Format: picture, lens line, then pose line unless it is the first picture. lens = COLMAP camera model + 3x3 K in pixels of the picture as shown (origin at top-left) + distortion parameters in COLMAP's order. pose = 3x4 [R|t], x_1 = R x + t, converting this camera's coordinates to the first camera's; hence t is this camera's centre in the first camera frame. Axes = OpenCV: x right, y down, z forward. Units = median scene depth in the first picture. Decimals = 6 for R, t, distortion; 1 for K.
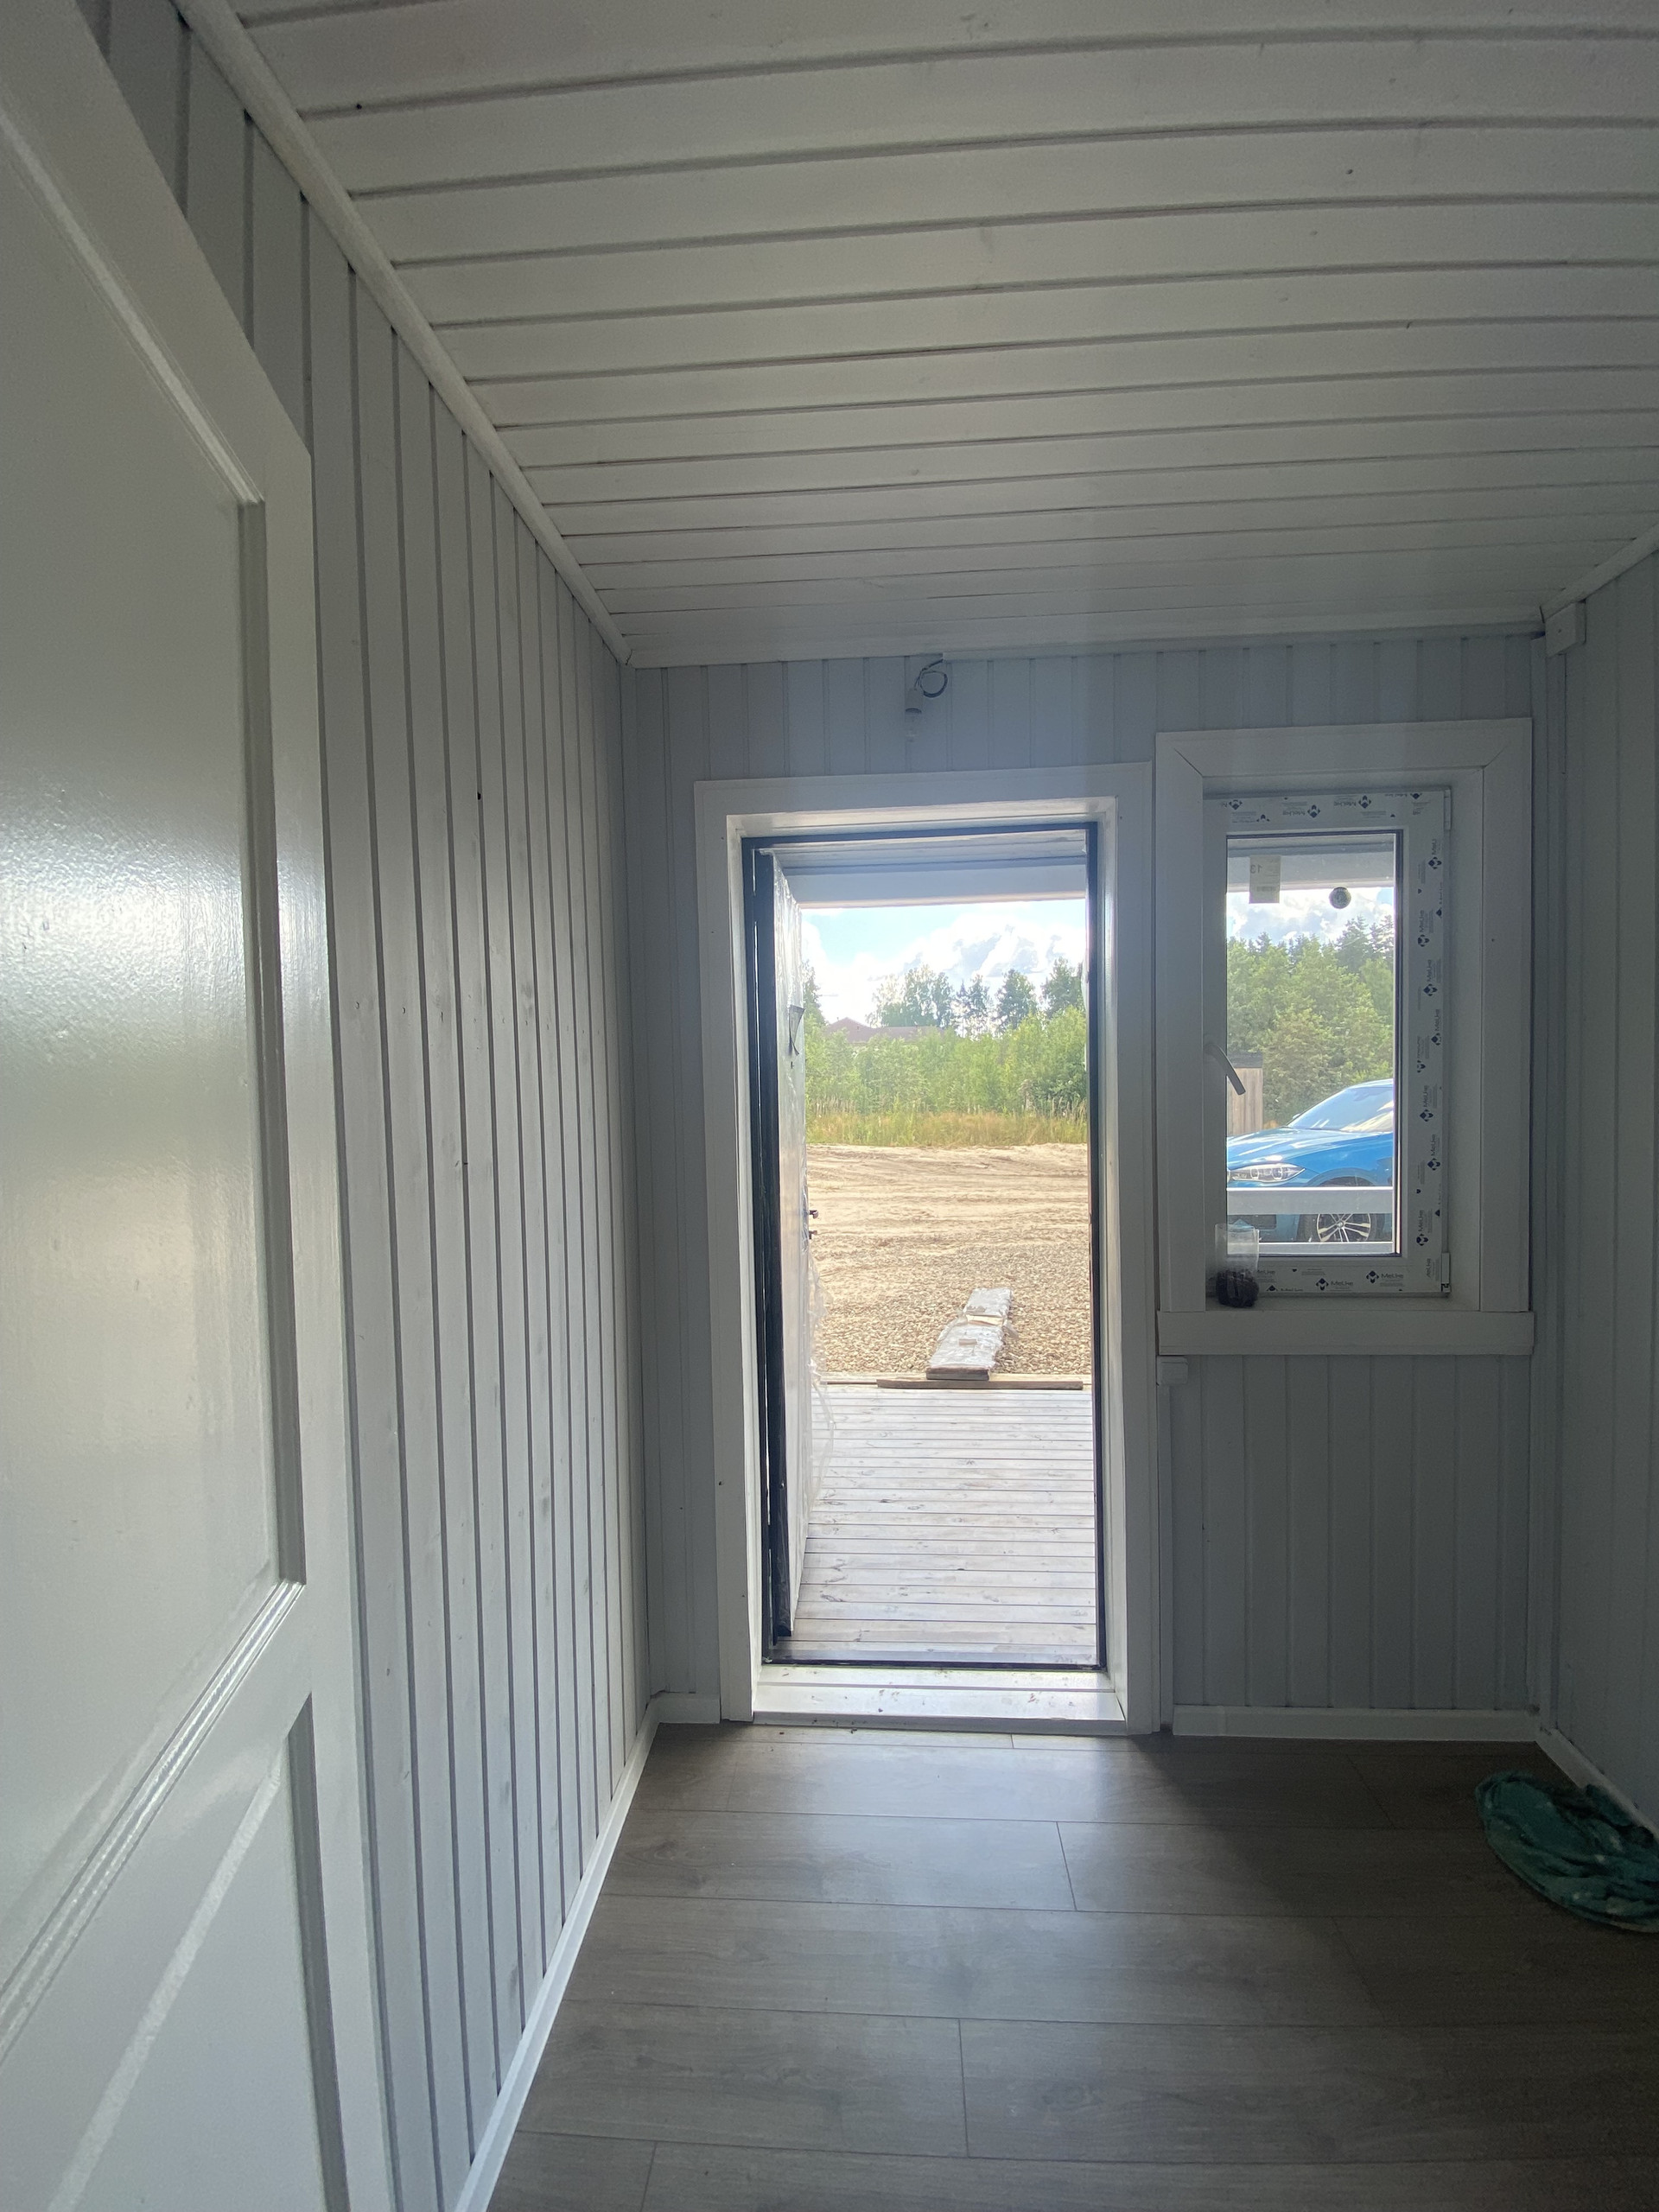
lens RADIAL K [[892.2, 0, 835.6], [0, 892.2, 1103.8], [0, 0, 1]] dist [0.030125, -0.025755]
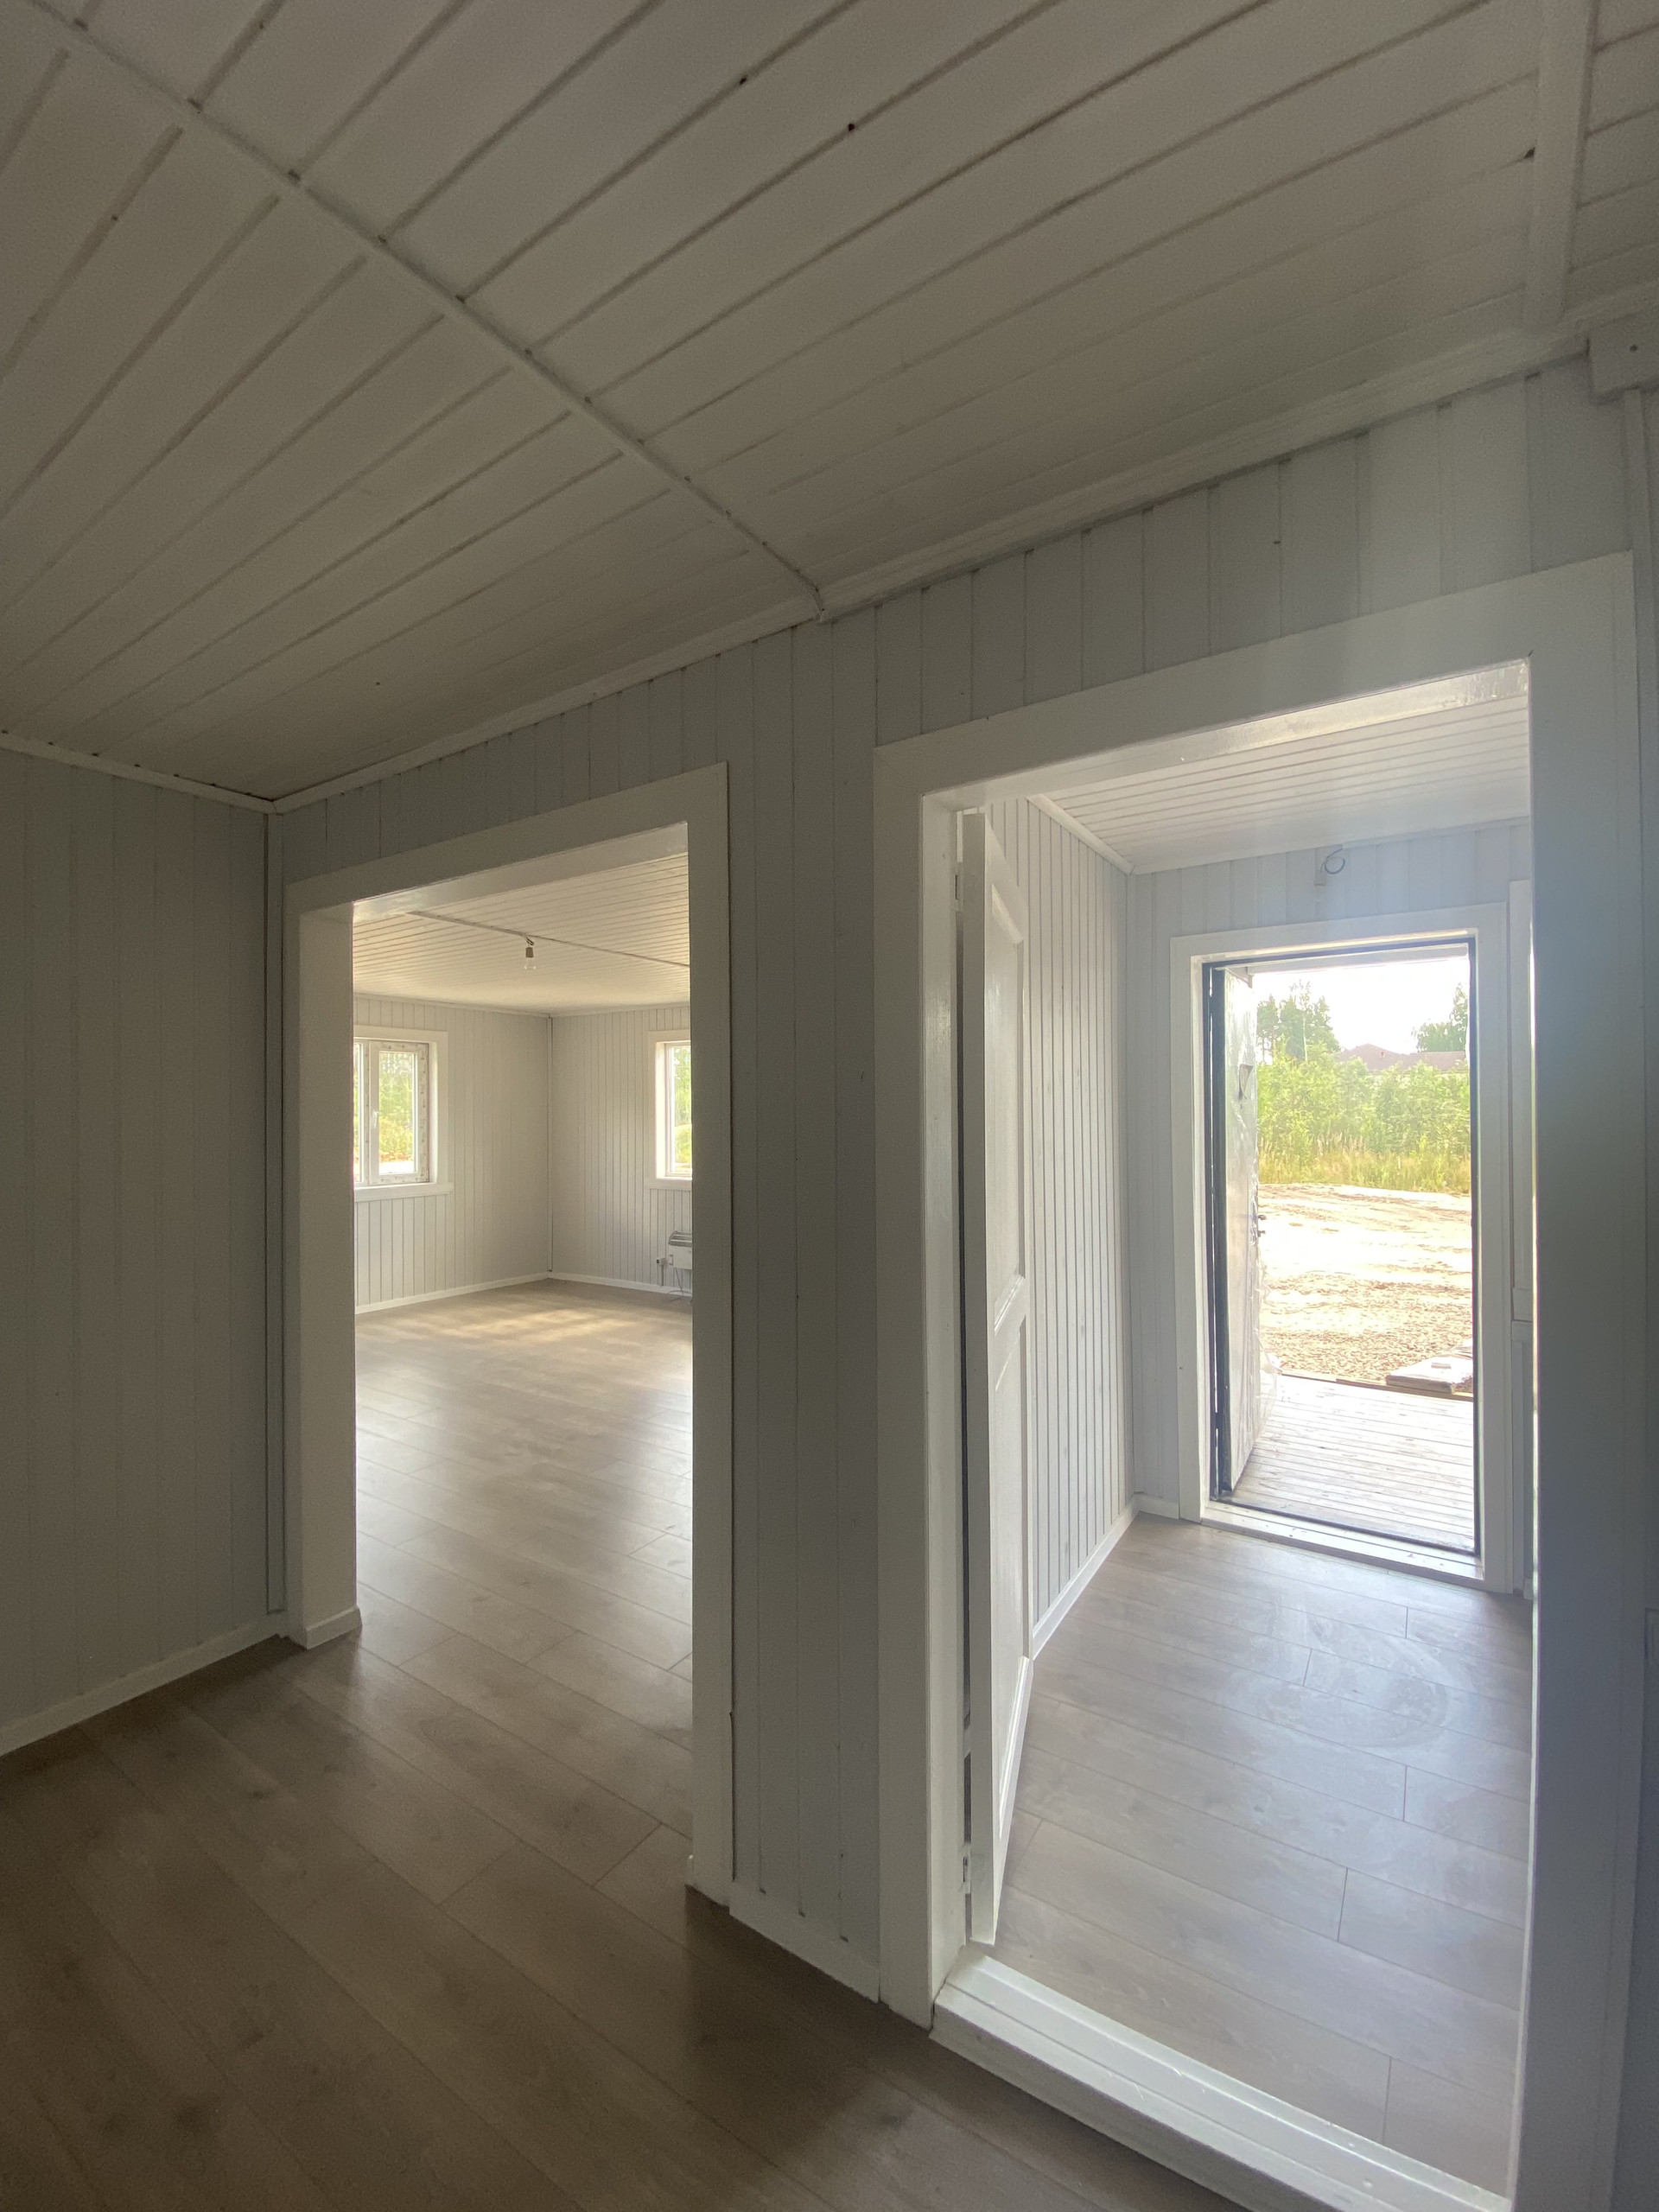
lens RADIAL K [[892.2, 0, 835.6], [0, 892.2, 1103.8], [0, 0, 1]] dist [0.030125, -0.025755]
pose [[0.866651, 0.010239, -0.498810, 0.092501], [-0.027045, 0.999284, -0.026477, 0.005736], [0.498181, 0.036437, 0.866307, -0.500129]]
